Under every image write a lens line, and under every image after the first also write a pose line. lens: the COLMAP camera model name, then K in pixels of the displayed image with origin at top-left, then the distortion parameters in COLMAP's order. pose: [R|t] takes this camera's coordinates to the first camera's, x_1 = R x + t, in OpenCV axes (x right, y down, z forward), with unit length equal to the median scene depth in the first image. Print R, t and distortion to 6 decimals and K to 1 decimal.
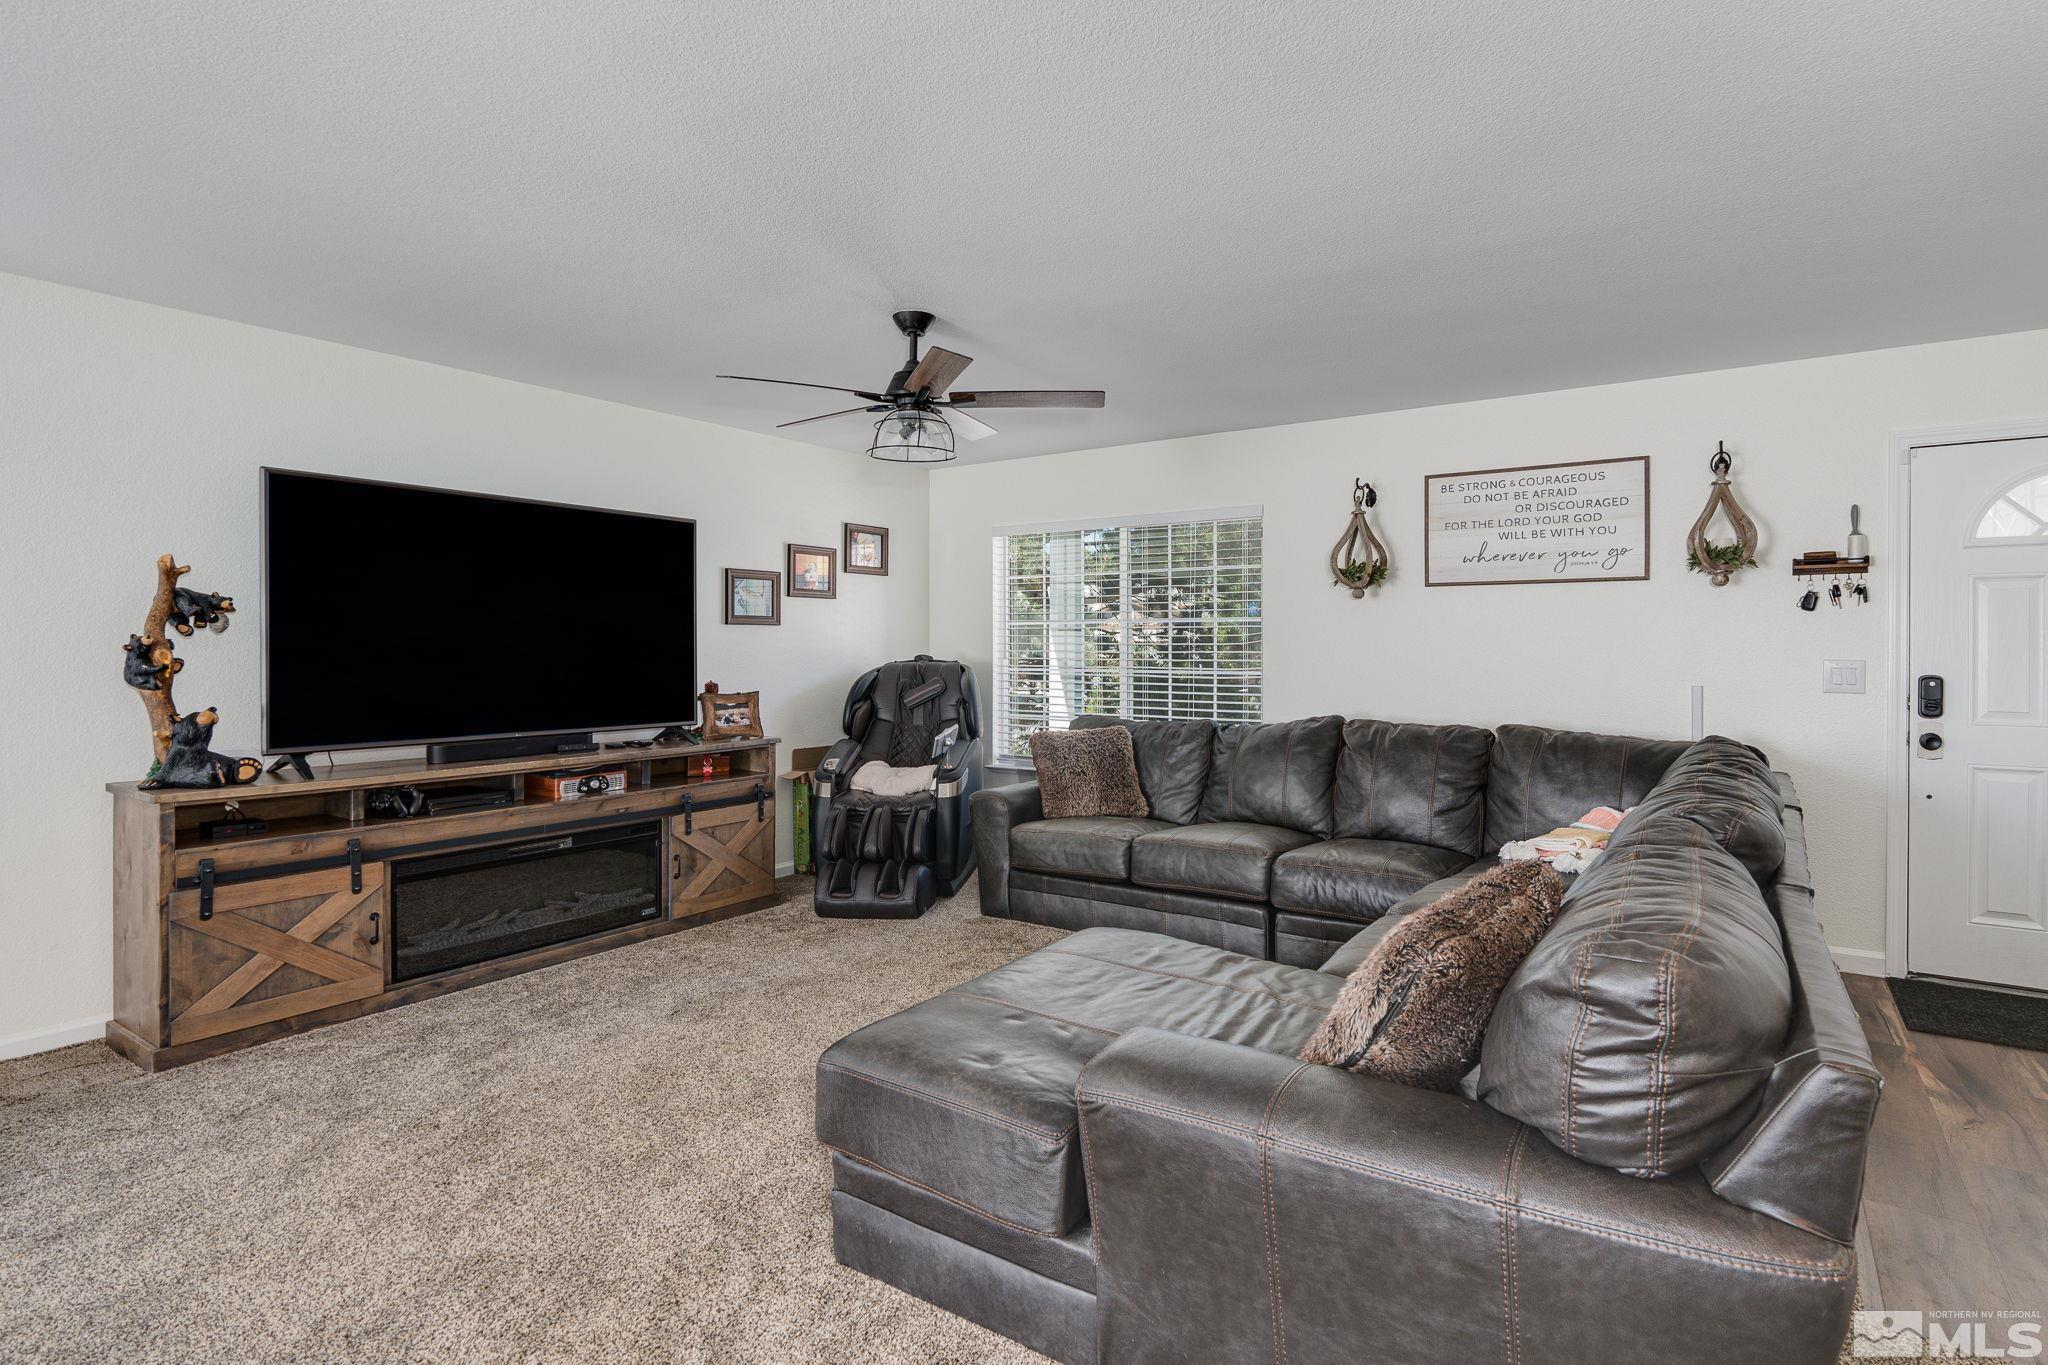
lens RADIAL K [[1012.2, 0, 1089.4], [0, 1012.2, 658.0], [0, 0, 1]] dist [-0.000516, 0.020716]
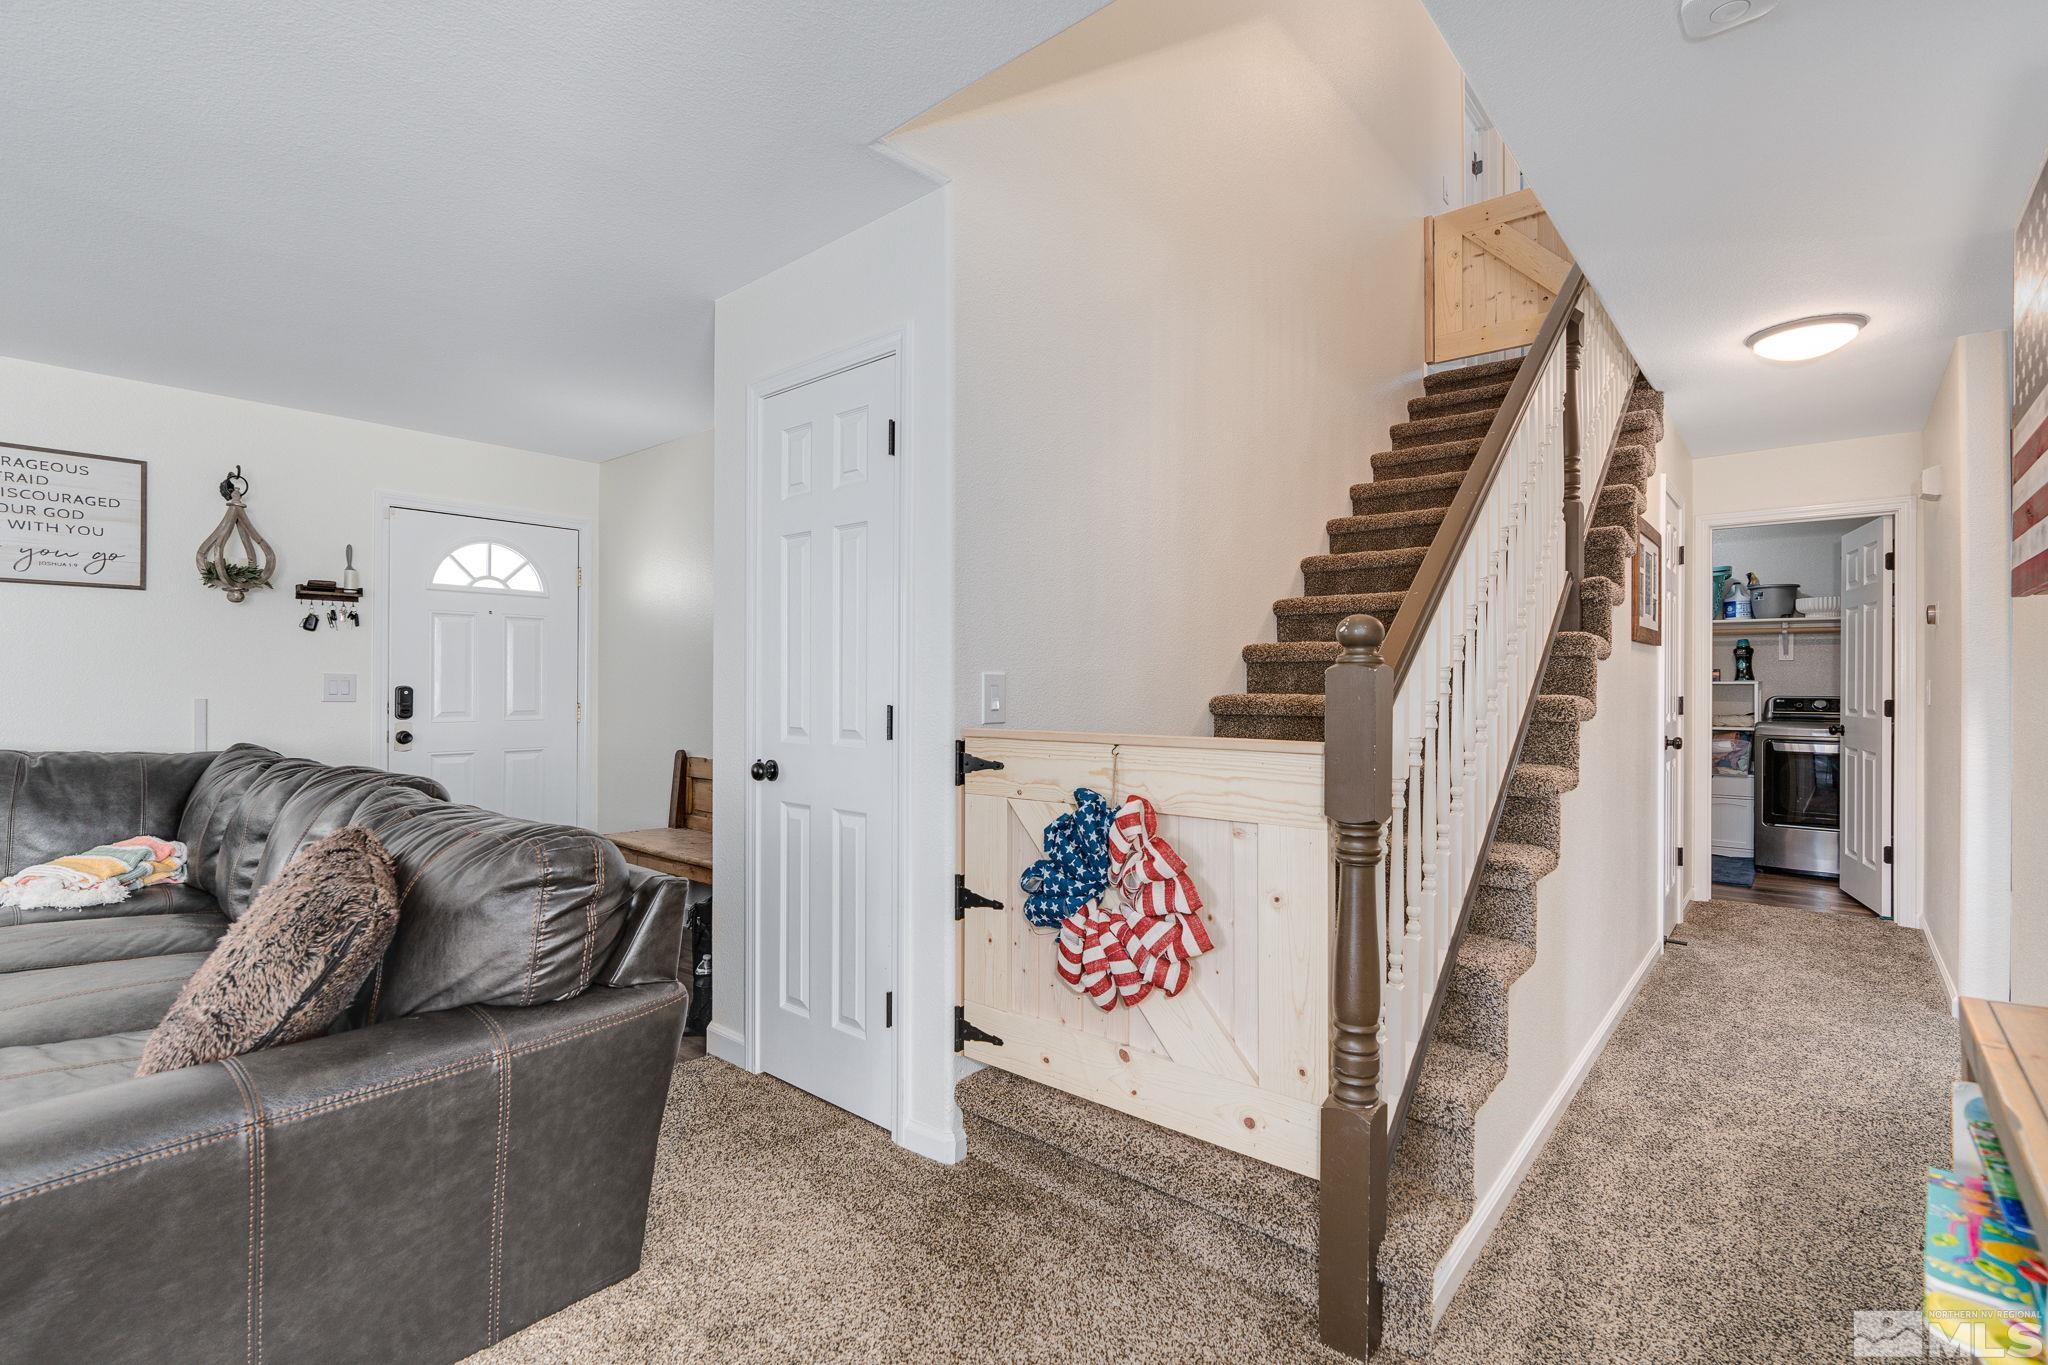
lens RADIAL K [[932.3, 0, 1024.0], [0, 932.3, 682.5], [0, 0, 1]] dist [-0.004496, -0.000375]
pose [[0.157195, 0.001743, 0.987566, -0.201095], [0.005965, 0.999979, -0.002715, 0.019283], [-0.987550, 0.006317, 0.157181, 0.042371]]
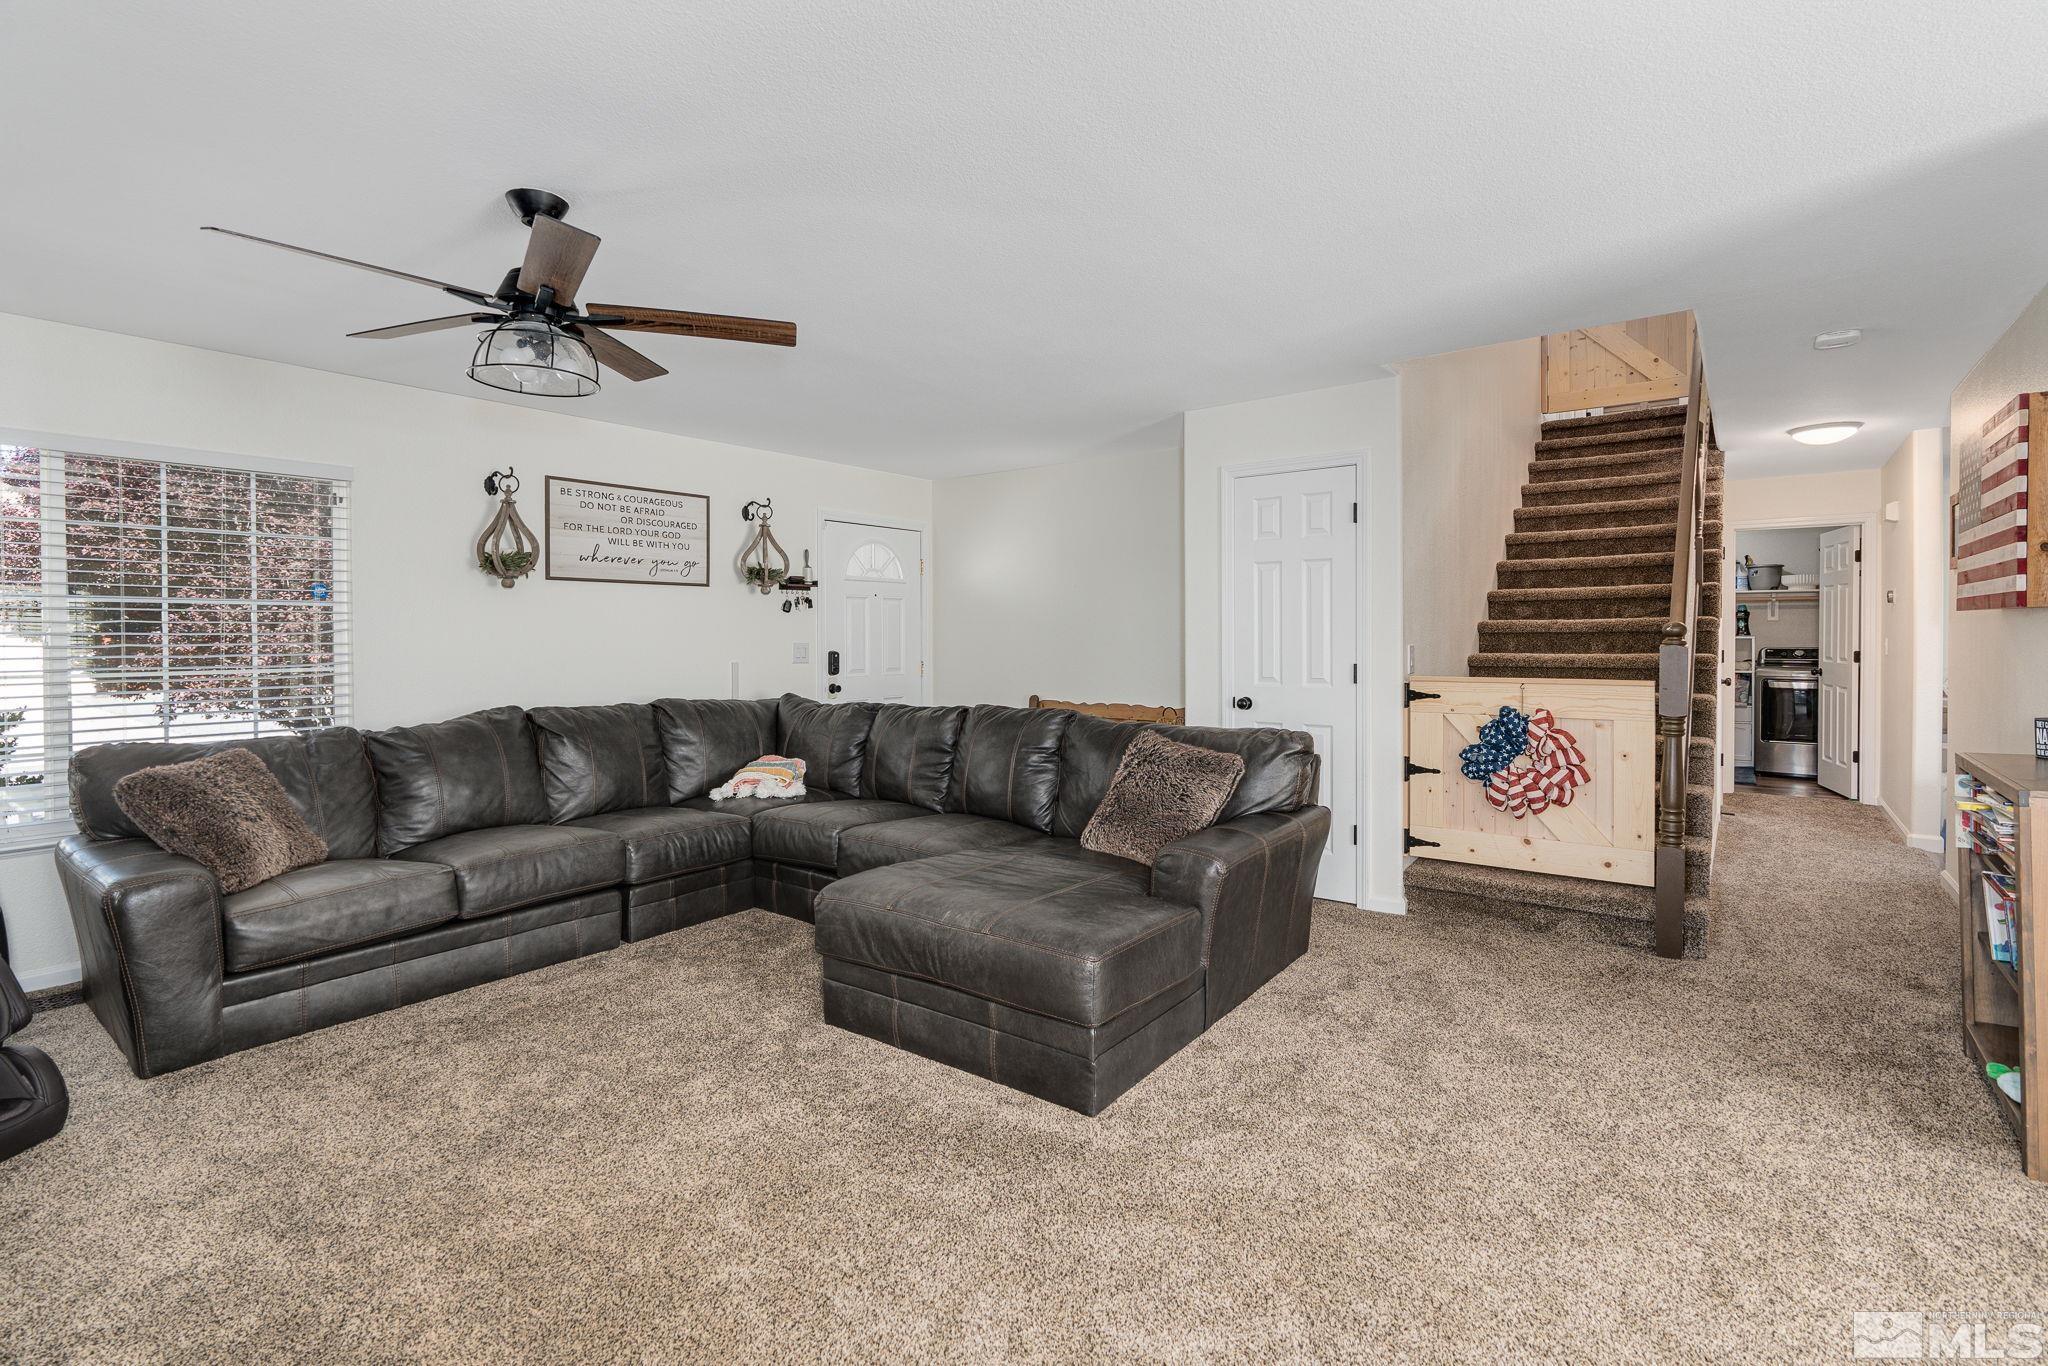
lens RADIAL K [[933.6, 0, 1027.1], [0, 933.6, 645.4], [0, 0, 1]] dist [-0.002870, 0.000096]
pose [[0.100251, -0.013868, 0.994866, -0.714764], [0.014135, 0.999822, 0.012512, -0.007752], [-0.994862, 0.012808, 0.100429, 0.480790]]
